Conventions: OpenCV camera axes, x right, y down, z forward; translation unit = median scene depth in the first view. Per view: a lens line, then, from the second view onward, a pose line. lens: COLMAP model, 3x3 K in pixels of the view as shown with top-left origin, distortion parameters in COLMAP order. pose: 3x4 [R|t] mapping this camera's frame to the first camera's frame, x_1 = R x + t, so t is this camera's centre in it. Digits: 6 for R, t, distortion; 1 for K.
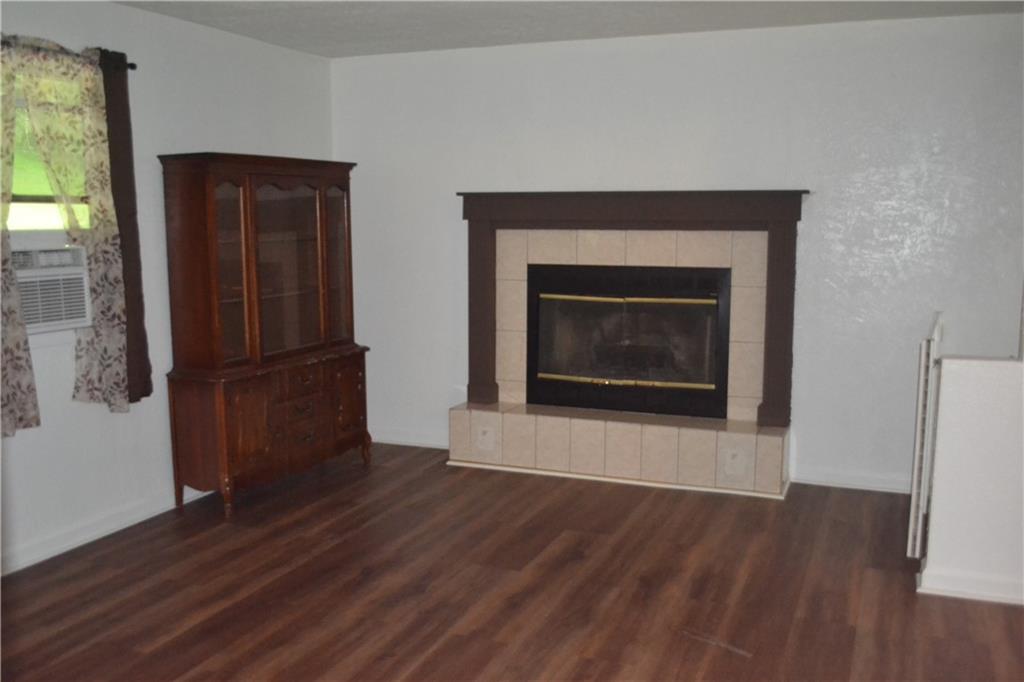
lens RADIAL K [[960.8, 0, 513.3], [0, 960.8, 340.3], [0, 0, 1]] dist [-0.055569, 0.000000]
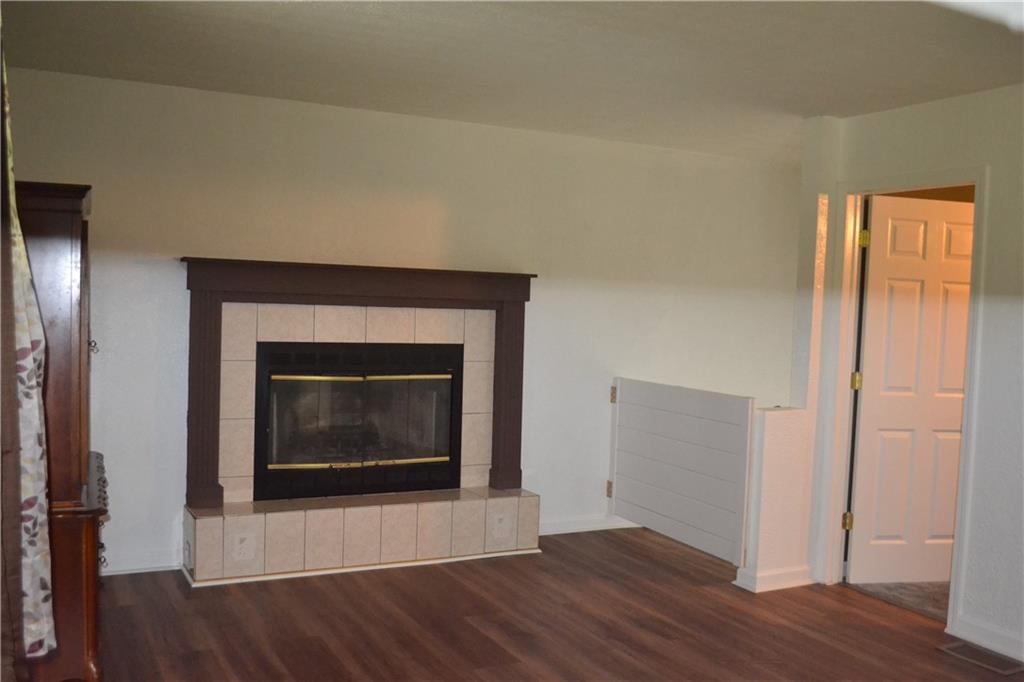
lens RADIAL K [[960.8, 0, 513.8], [0, 960.8, 345.7], [0, 0, 1]] dist [-0.055569, 0.000000]
pose [[0.649054, -0.012992, 0.760632, -0.531436], [0.065907, 0.997055, -0.039209, -0.027613], [-0.757882, 0.075580, 0.647999, 0.264949]]
